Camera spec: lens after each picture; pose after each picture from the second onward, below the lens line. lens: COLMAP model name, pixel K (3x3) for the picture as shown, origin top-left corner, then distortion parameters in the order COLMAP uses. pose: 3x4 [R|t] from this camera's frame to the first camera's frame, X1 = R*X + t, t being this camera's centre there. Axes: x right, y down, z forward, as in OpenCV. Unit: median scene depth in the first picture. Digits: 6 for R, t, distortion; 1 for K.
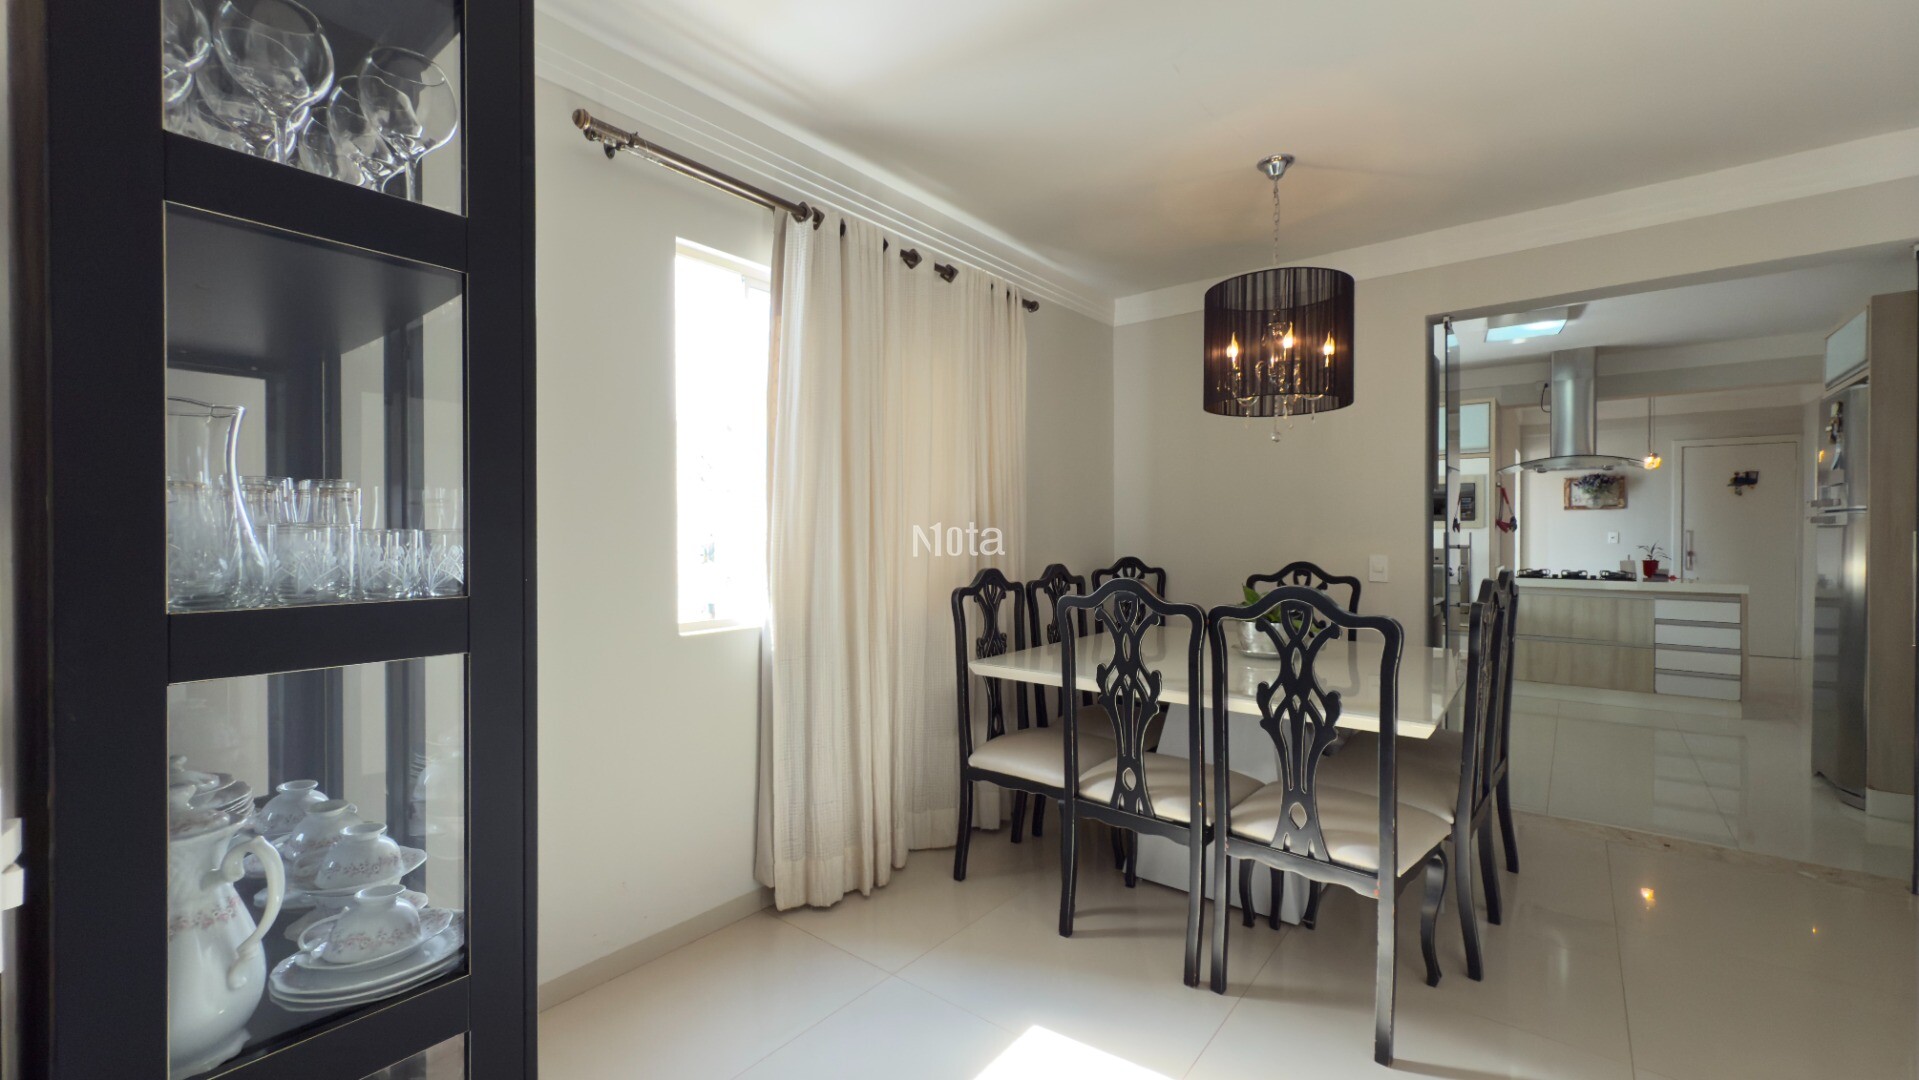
lens RADIAL K [[767.3, 0, 959.5], [0, 767.3, 540.0], [0, 0, 1]] dist [0.000403, 0.000111]
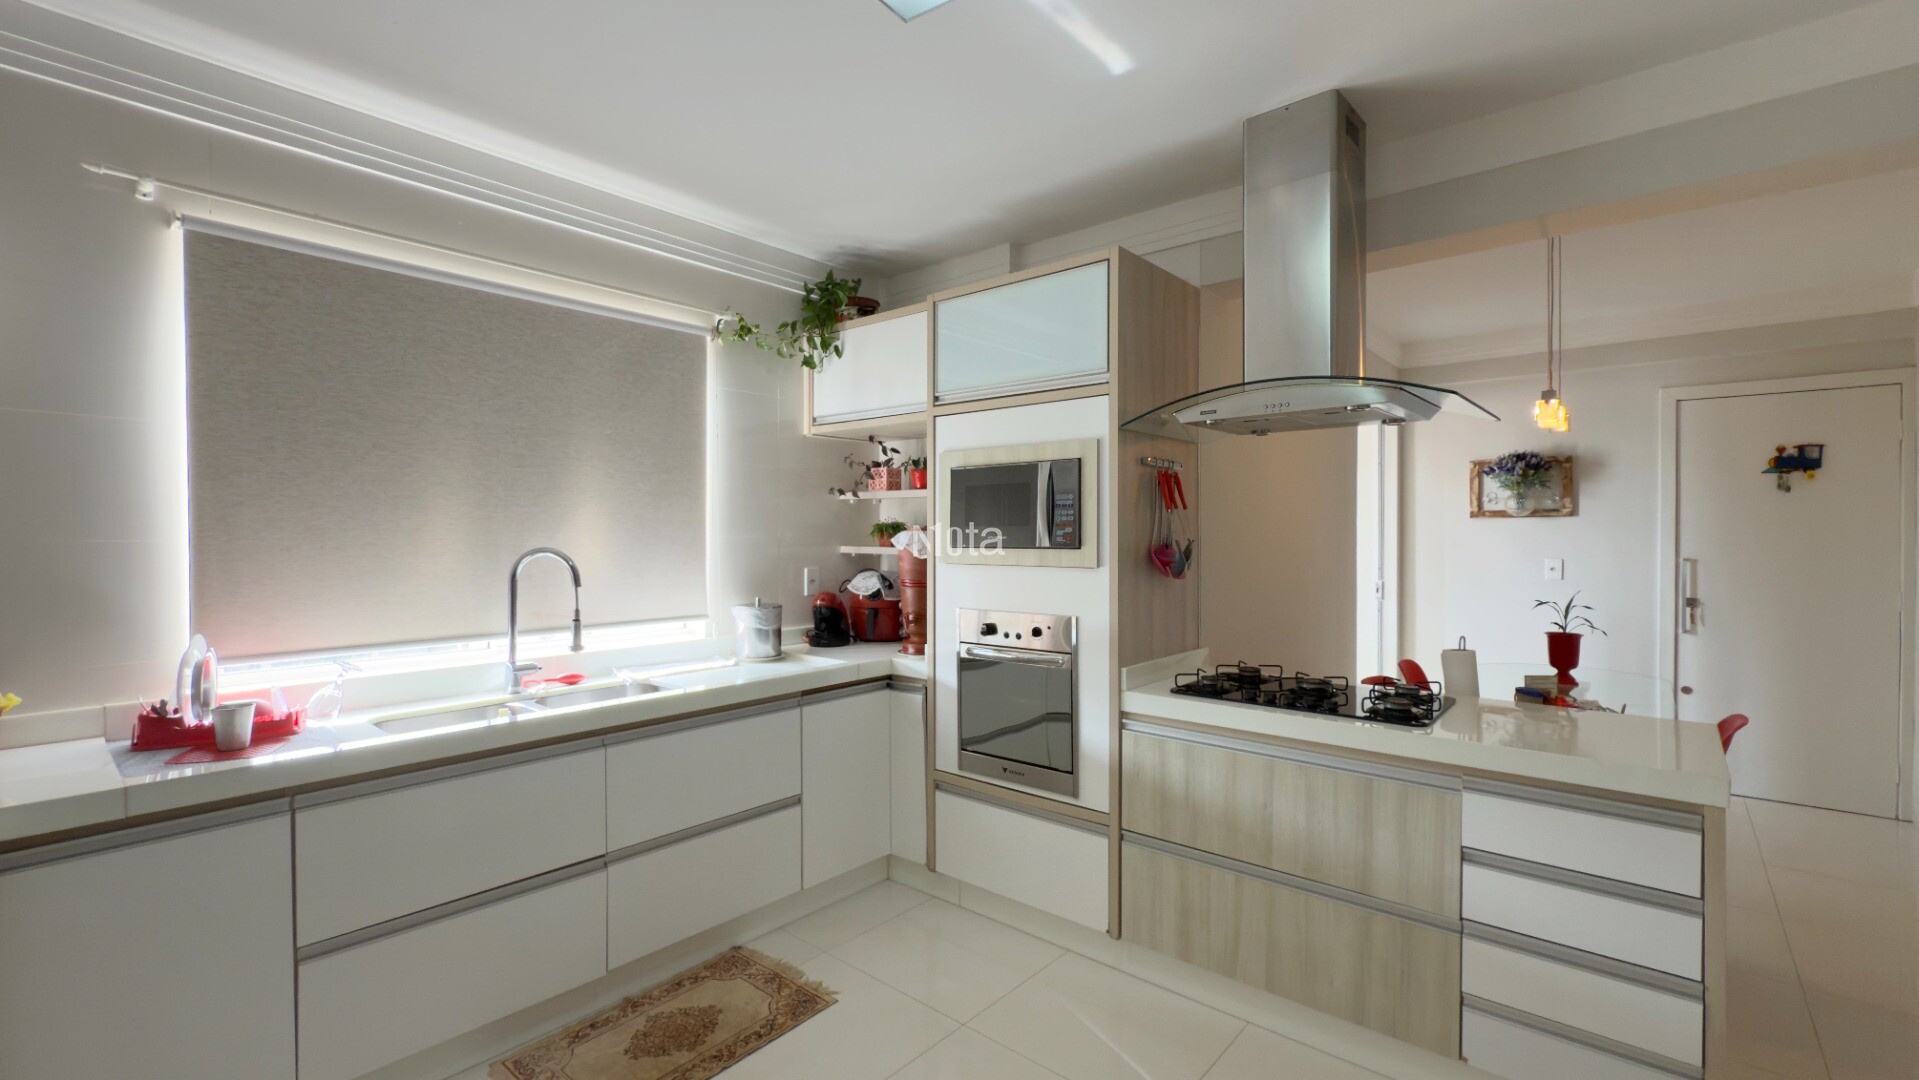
lens RADIAL K [[803.8, 0, 959.4], [0, 803.8, 542.4], [0, 0, 1]] dist [-0.001089, -0.000265]
pose [[0.999179, 0.002820, -0.040411, 0.486888], [-0.002830, 0.999996, -0.000212, -0.022465], [0.040410, 0.000327, 0.999183, 0.442690]]
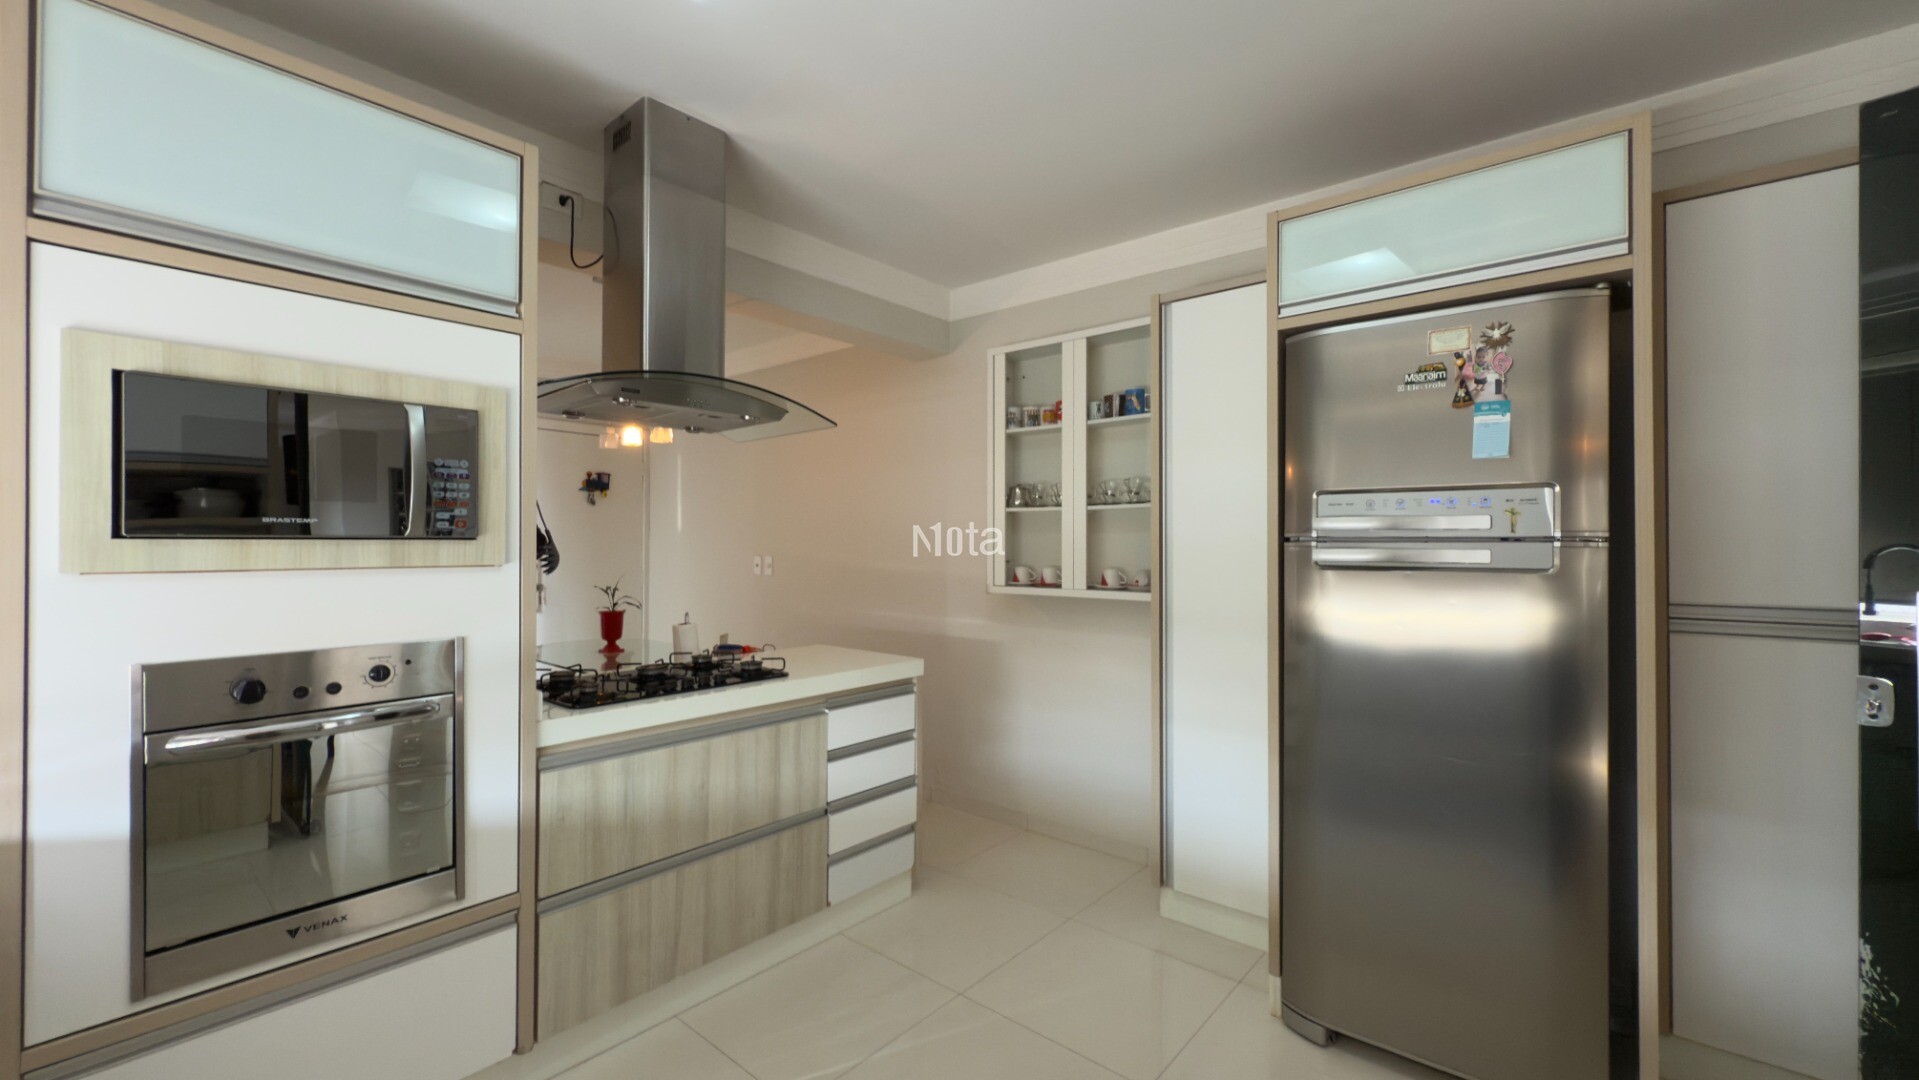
lens RADIAL K [[767.3, 0, 959.5], [0, 767.3, 540.0], [0, 0, 1]] dist [0.000403, 0.000111]
pose [[0.030428, 0.006695, 0.999515, 0.301612], [0.006410, 0.999956, -0.006893, -0.017322], [-0.999516, 0.006617, 0.030384, 0.631396]]
